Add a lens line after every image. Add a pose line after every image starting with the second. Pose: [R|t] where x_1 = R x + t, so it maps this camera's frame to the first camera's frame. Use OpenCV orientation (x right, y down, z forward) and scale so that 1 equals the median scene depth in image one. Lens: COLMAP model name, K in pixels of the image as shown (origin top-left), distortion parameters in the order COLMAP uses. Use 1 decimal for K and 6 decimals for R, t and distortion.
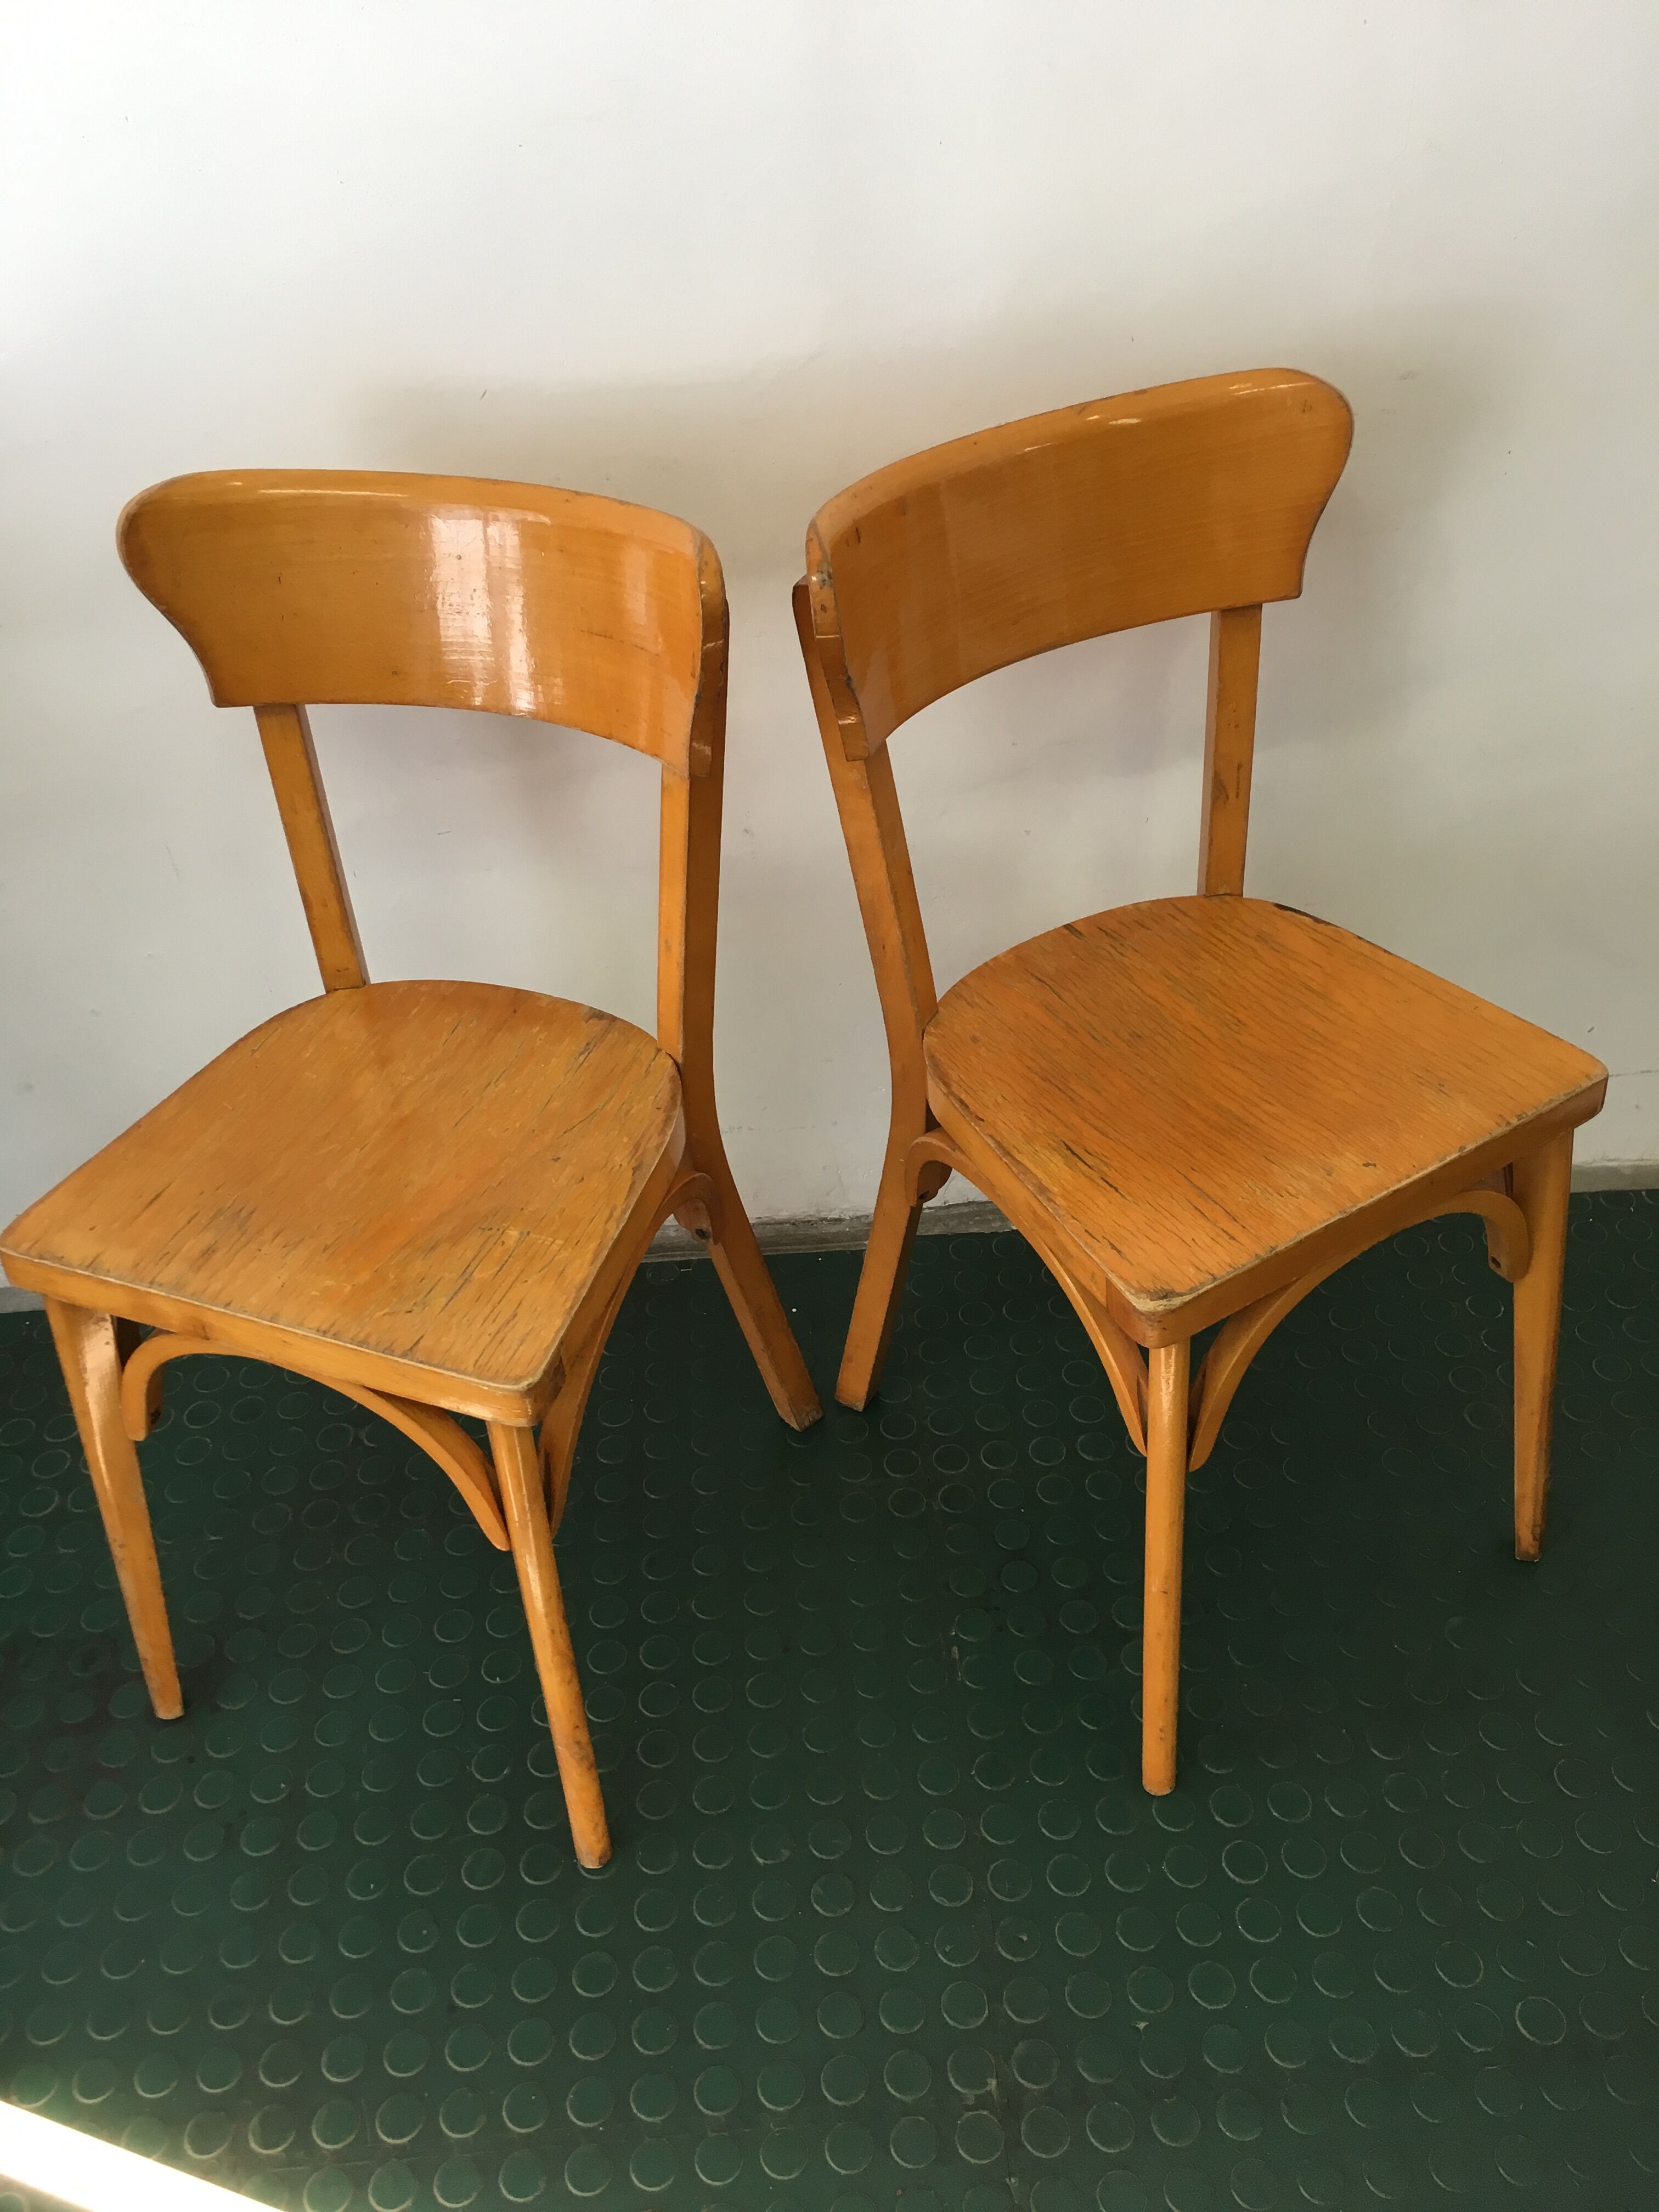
lens RADIAL K [[1909.6, 0, 829.5], [0, 1909.6, 1106.0], [0, 0, 1]] dist [0.081052, -0.110769]
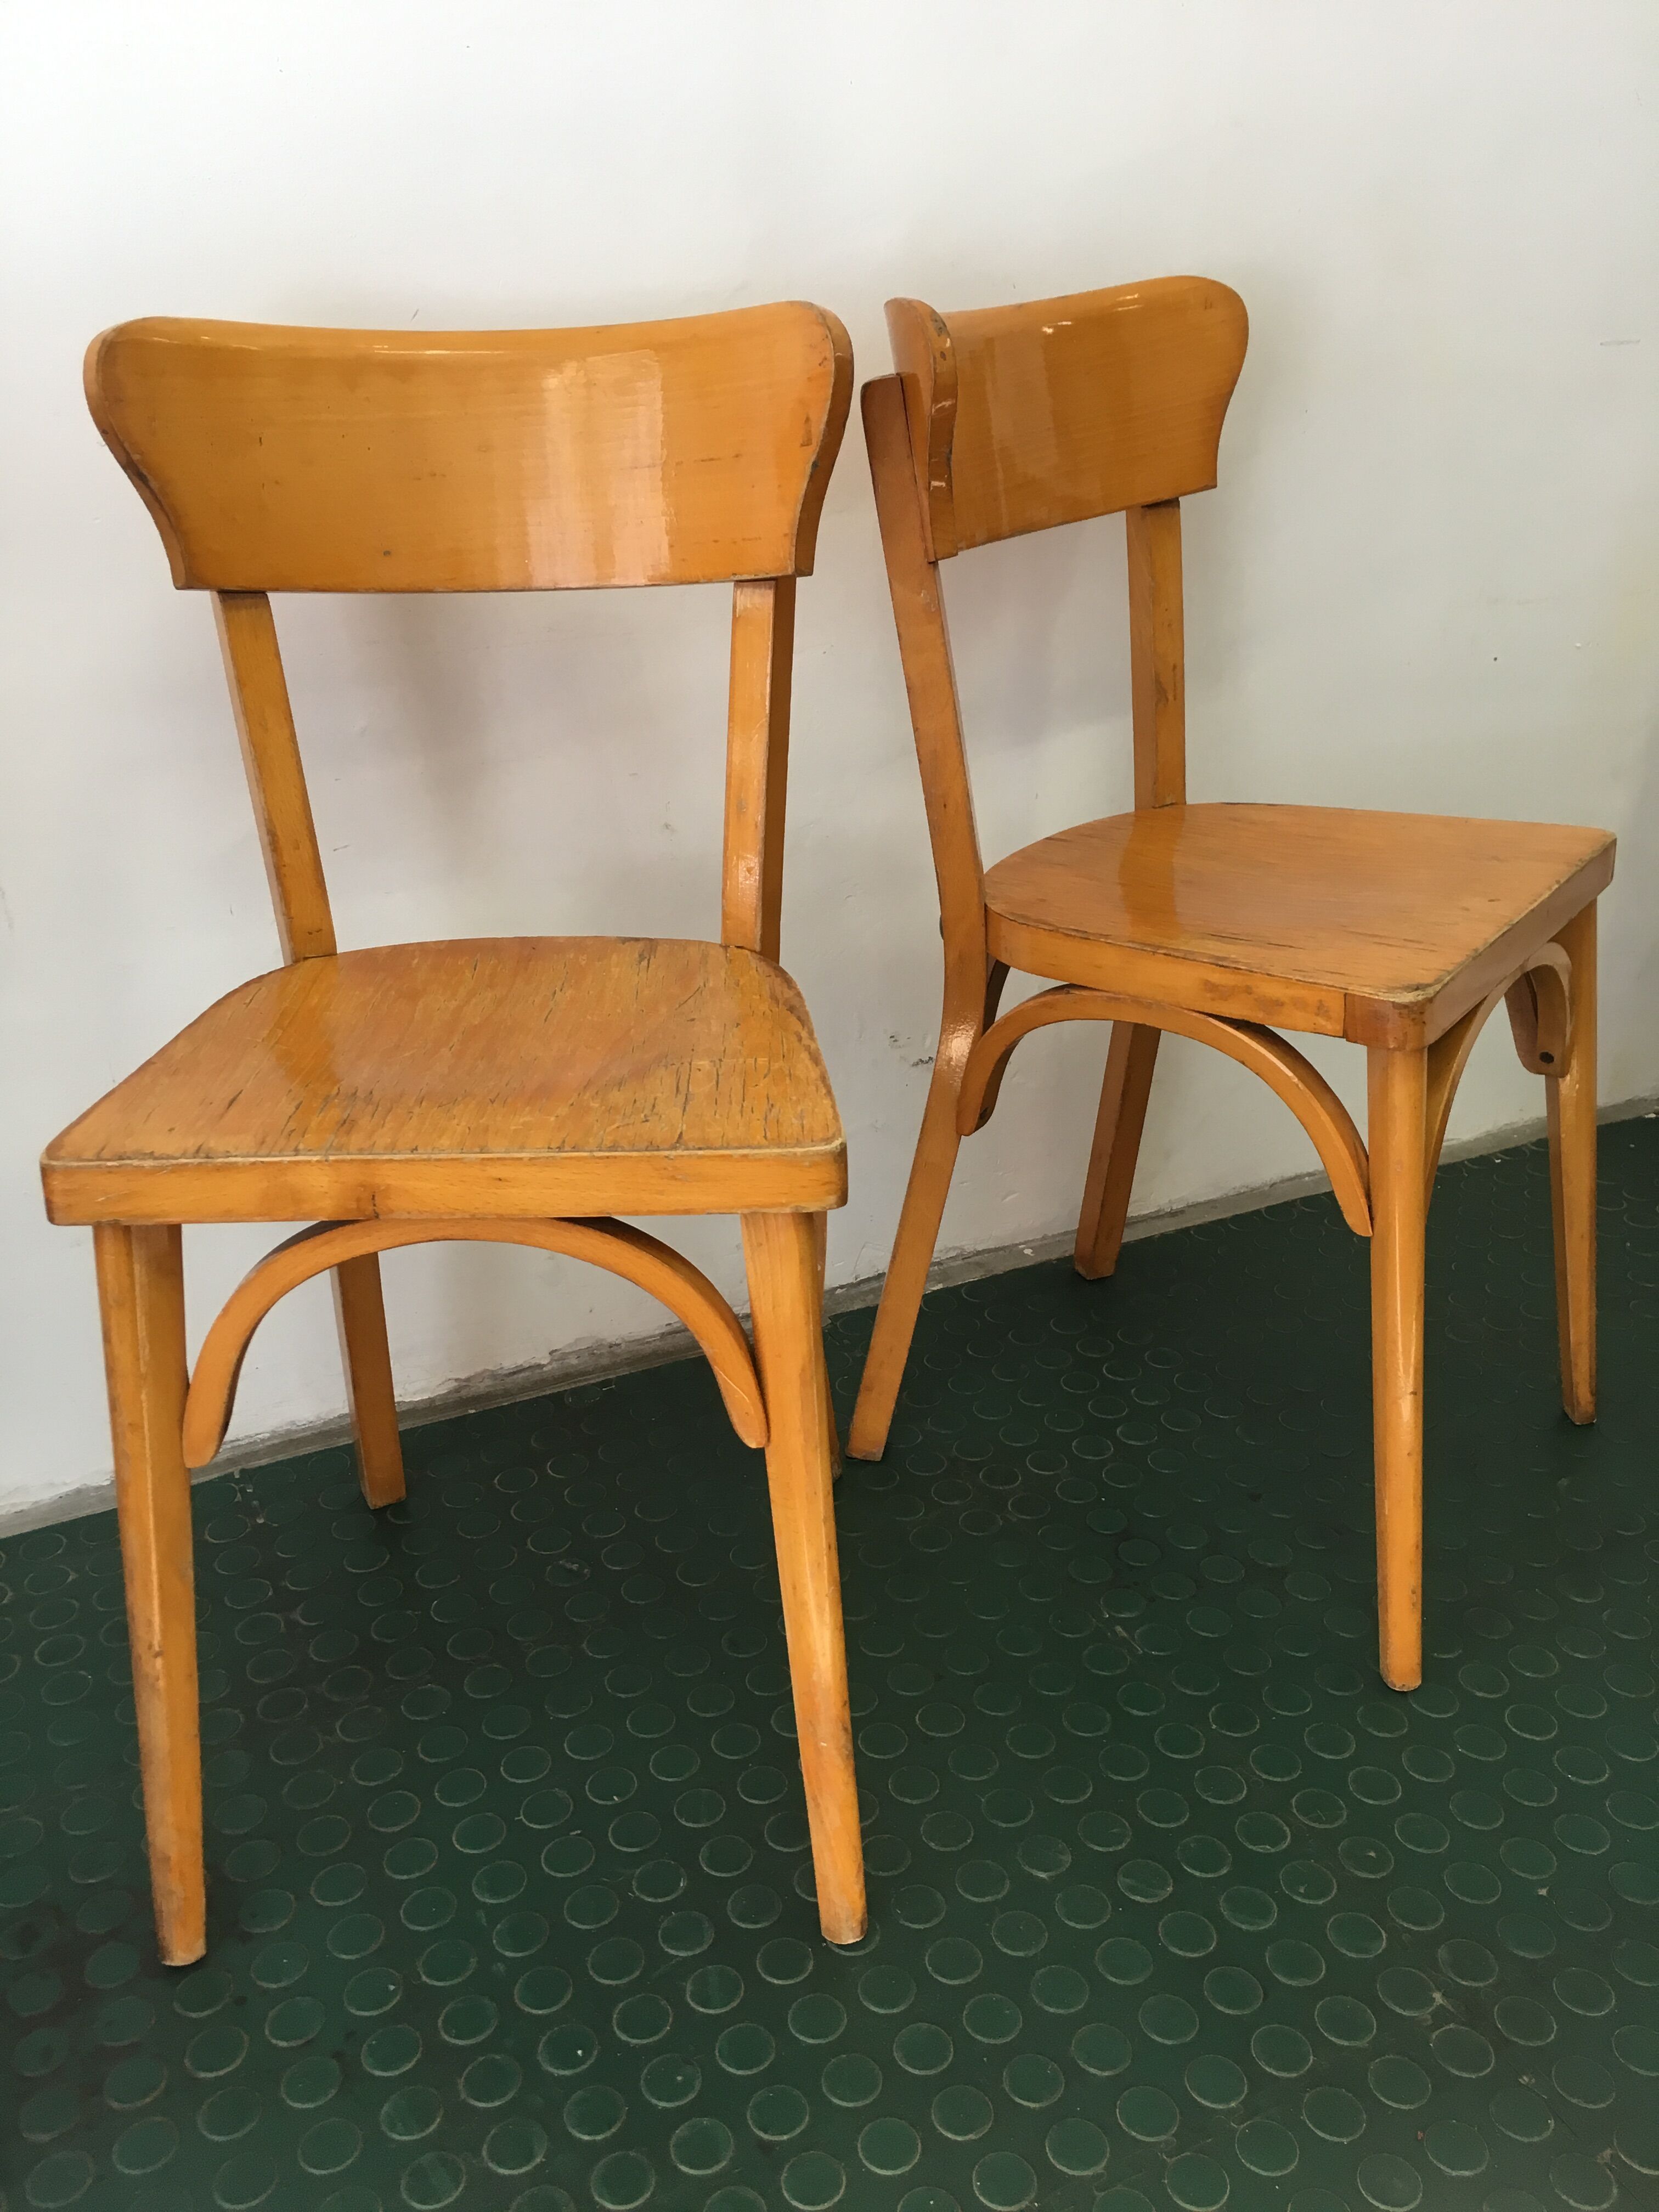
lens RADIAL K [[1909.6, 0, 829.5], [0, 1909.6, 1106.0], [0, 0, 1]] dist [0.081052, -0.110769]
pose [[0.924506, -0.120942, 0.361472, -0.389576], [0.221847, 0.941885, -0.252262, 0.286729], [-0.309956, 0.313409, 0.897609, 0.214342]]
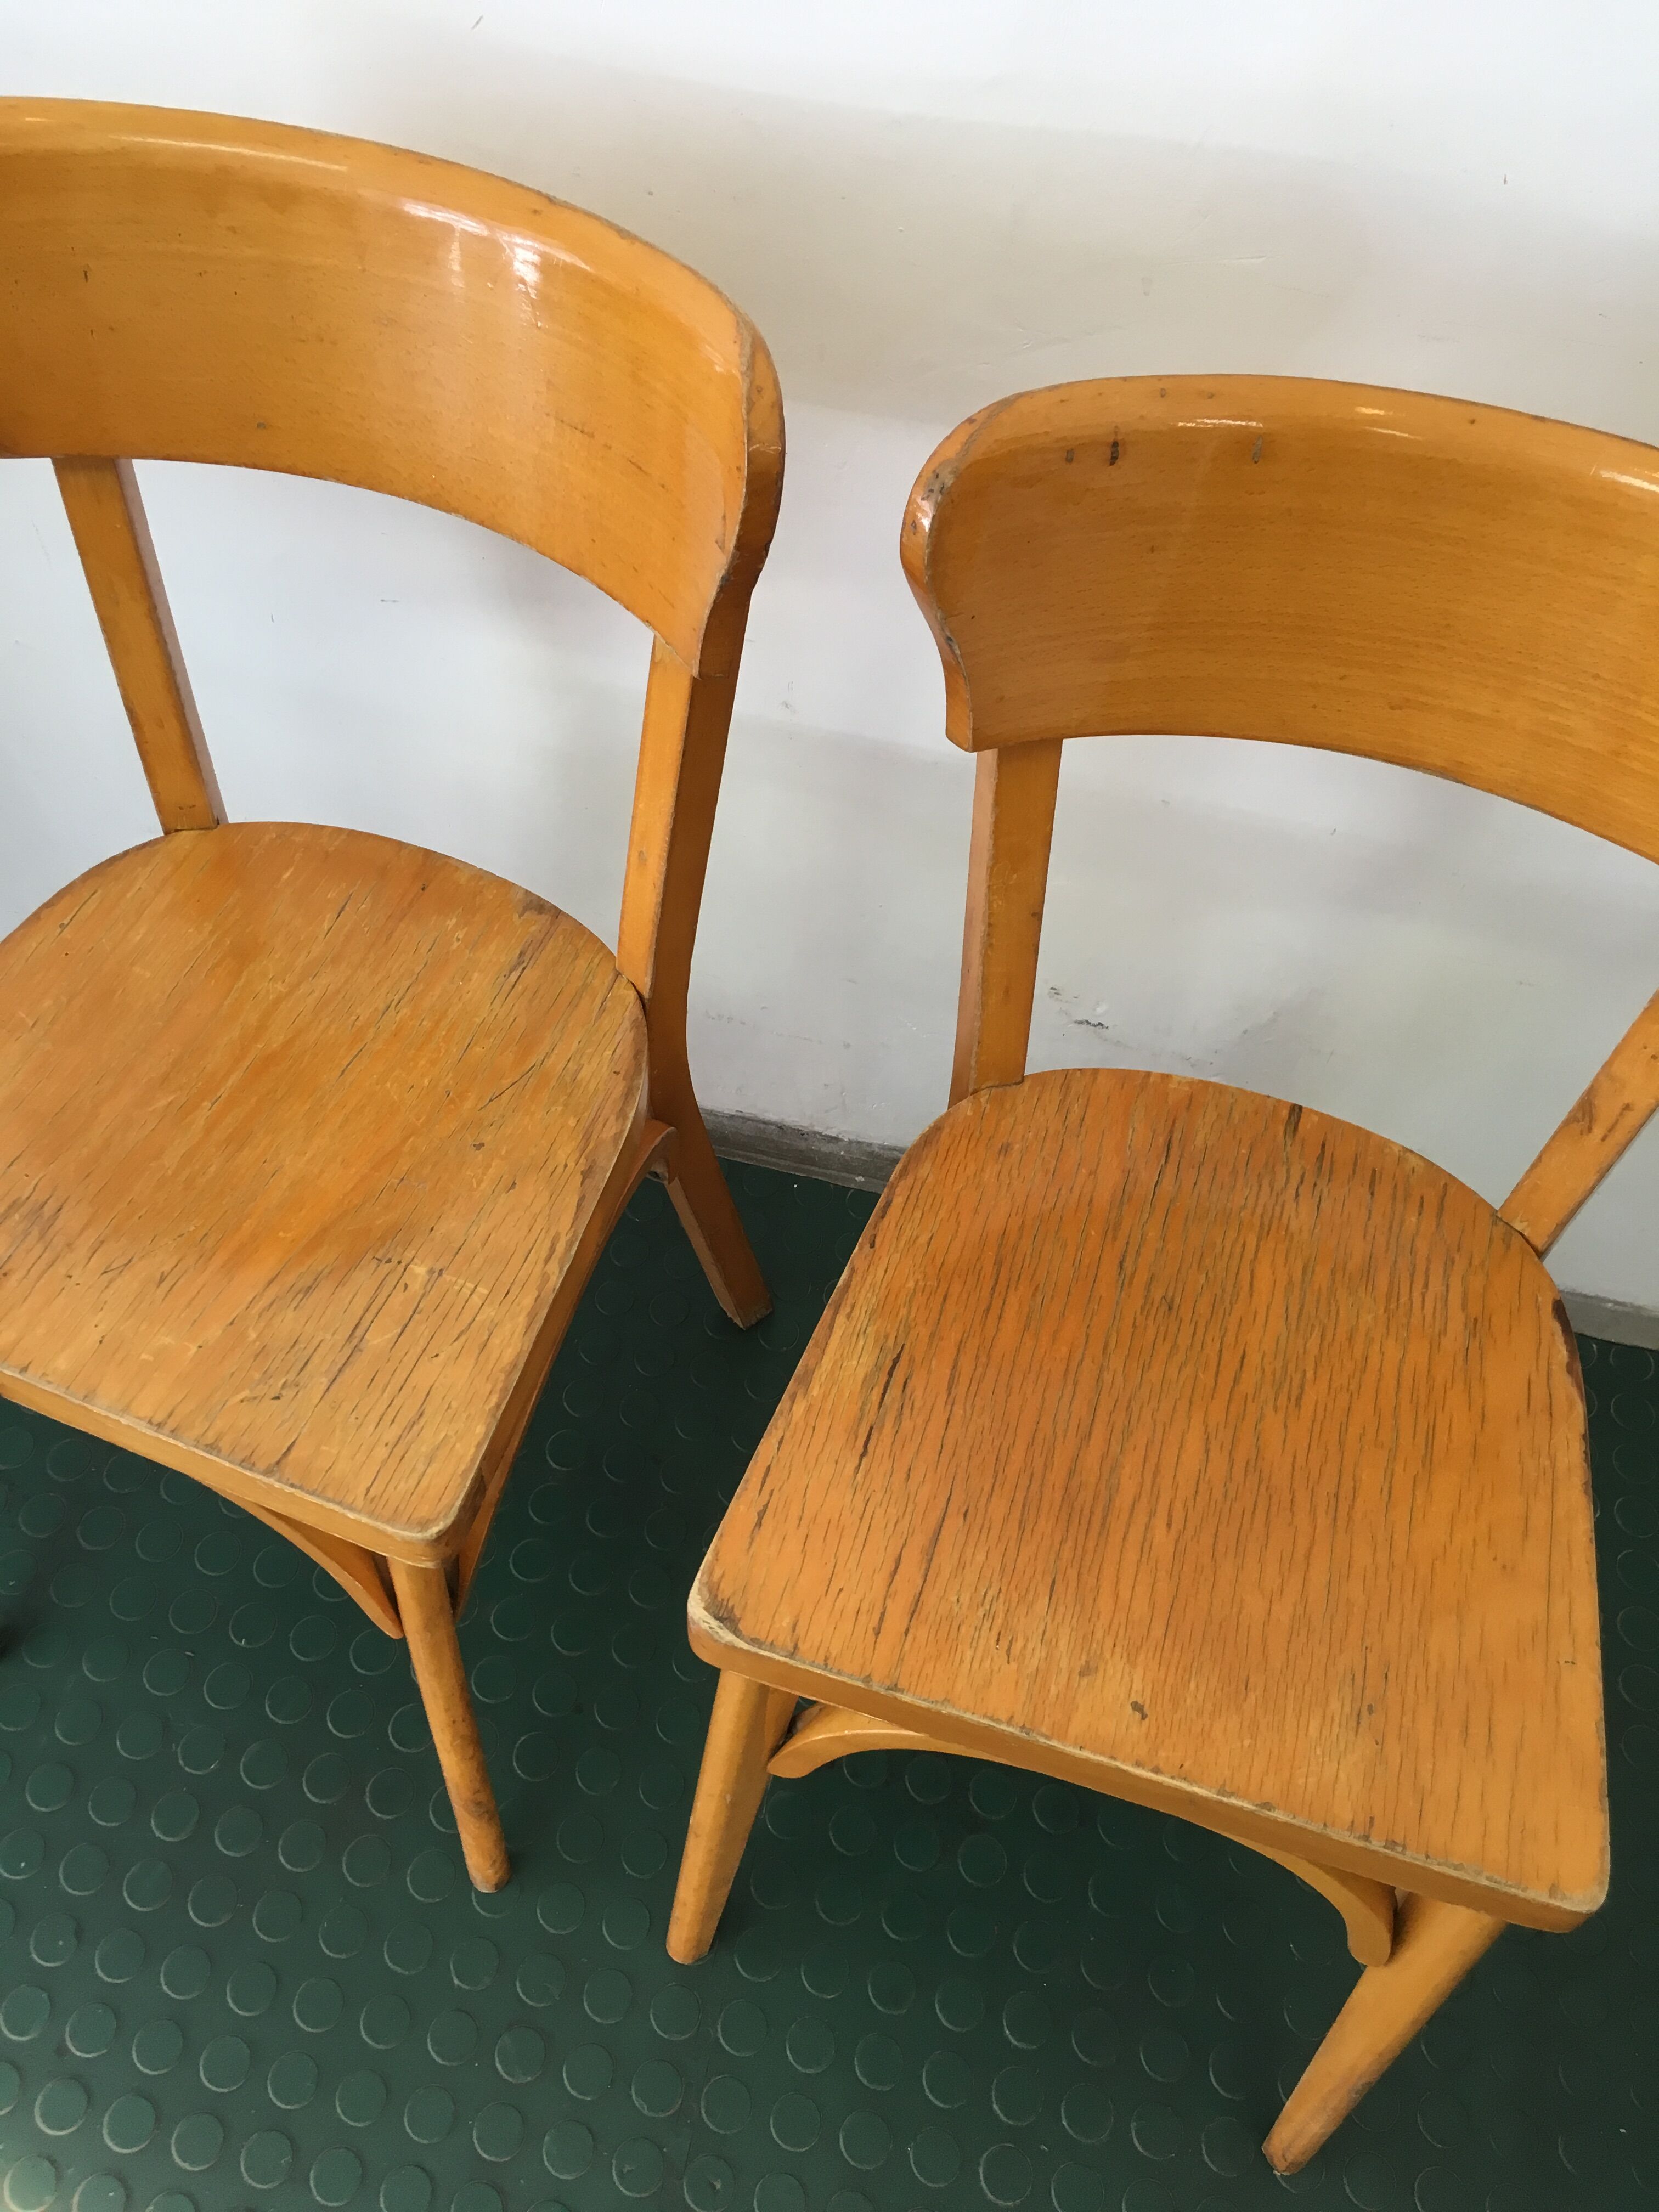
lens RADIAL K [[1909.6, 0, 829.5], [0, 1909.6, 1106.0], [0, 0, 1]] dist [0.081052, -0.110769]
pose [[0.658066, 0.666399, -0.350517, 0.281261], [-0.550030, 0.743361, 0.380634, -0.292106], [0.514214, -0.057688, 0.855719, 0.361985]]
